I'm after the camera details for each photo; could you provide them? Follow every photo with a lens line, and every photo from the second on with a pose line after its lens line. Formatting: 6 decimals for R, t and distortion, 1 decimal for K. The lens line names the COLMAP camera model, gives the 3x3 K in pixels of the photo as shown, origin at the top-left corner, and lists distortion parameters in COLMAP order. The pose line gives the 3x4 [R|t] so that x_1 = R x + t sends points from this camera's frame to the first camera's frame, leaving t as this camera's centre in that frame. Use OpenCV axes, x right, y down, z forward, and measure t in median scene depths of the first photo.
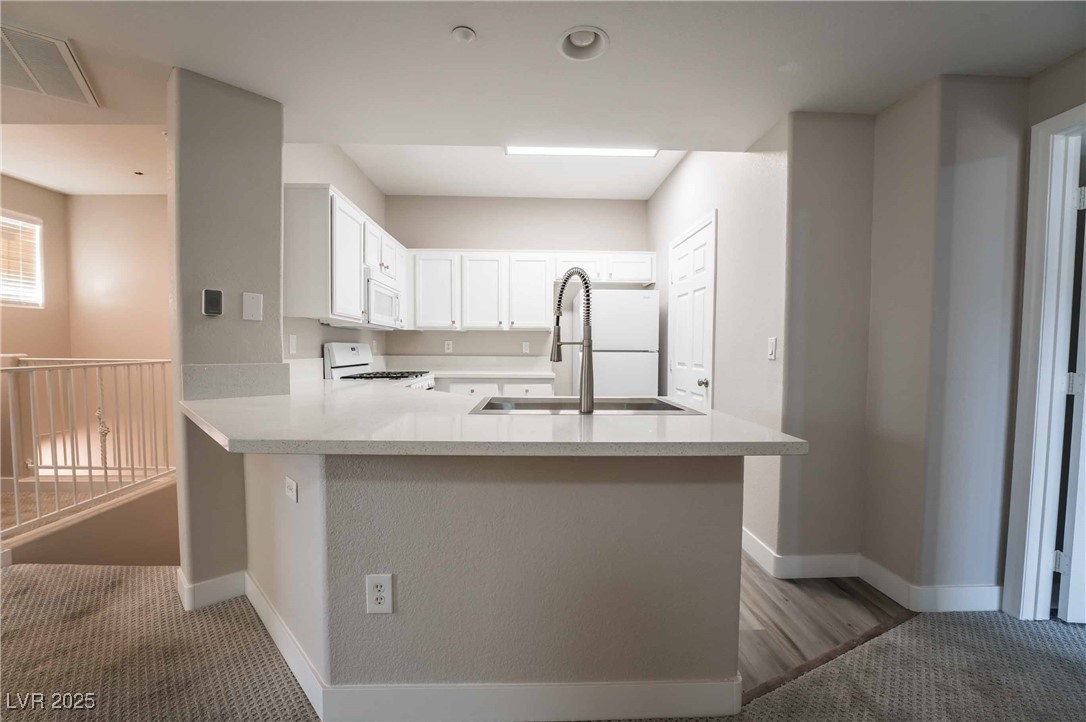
lens RADIAL K [[447.0, 0, 535.7], [0, 447.0, 371.8], [0, 0, 1]] dist [-0.024840, 0.002124]
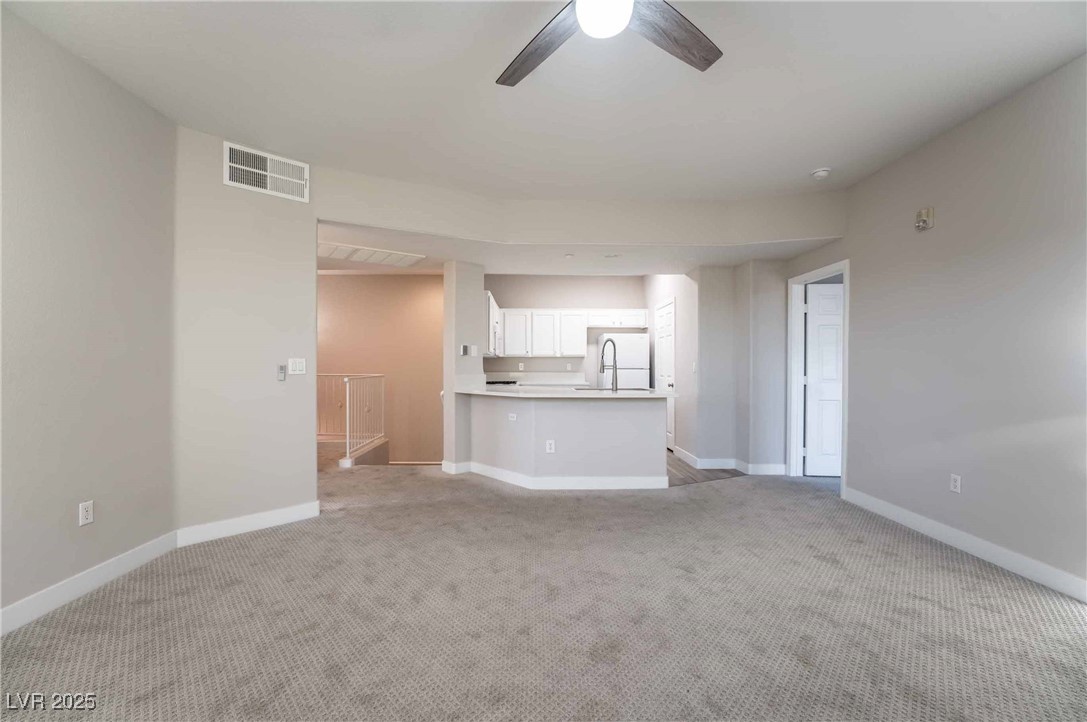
lens RADIAL K [[447.4, 0, 541.7], [0, 447.4, 364.4], [0, 0, 1]] dist [-0.024840, 0.002124]
pose [[0.999973, -0.004476, -0.005864, -0.142469], [0.004136, 0.998386, -0.056640, 0.035687], [0.006108, 0.056614, 0.998377, -0.788644]]
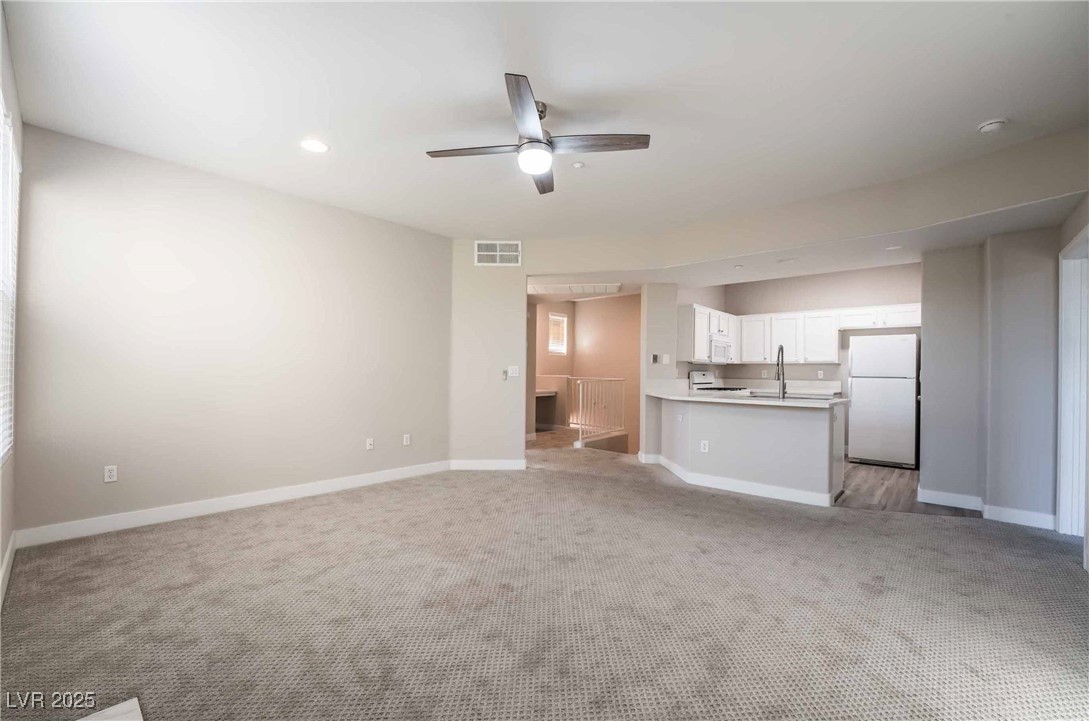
lens RADIAL K [[448.2, 0, 540.1], [0, 448.2, 371.0], [0, 0, 1]] dist [-0.024840, 0.002124]
pose [[0.728679, 0.002345, -0.684851, 0.391061], [-0.041527, 0.998305, -0.040766, 0.039833], [0.683595, 0.058145, 0.727542, -0.875432]]
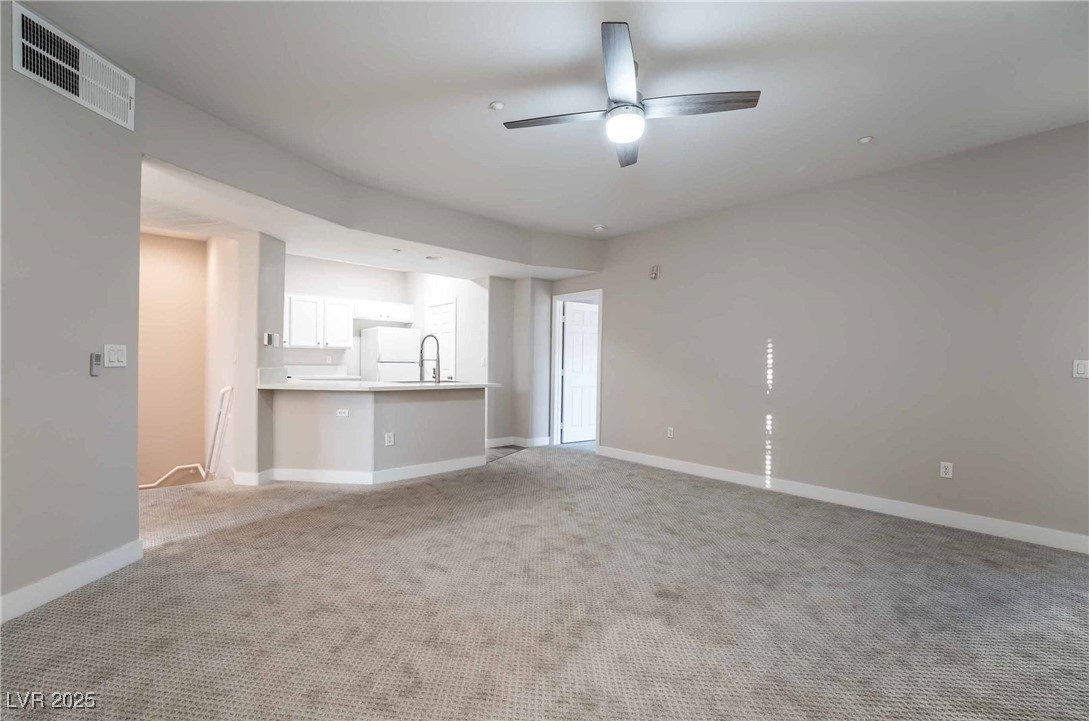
lens RADIAL K [[448.2, 0, 546.5], [0, 448.2, 365.0], [0, 0, 1]] dist [-0.024840, 0.002124]
pose [[0.755962, 0.002281, 0.654612, -0.577467], [0.023119, 0.999277, -0.030180, 0.033920], [-0.654208, 0.037949, 0.755362, -0.783400]]
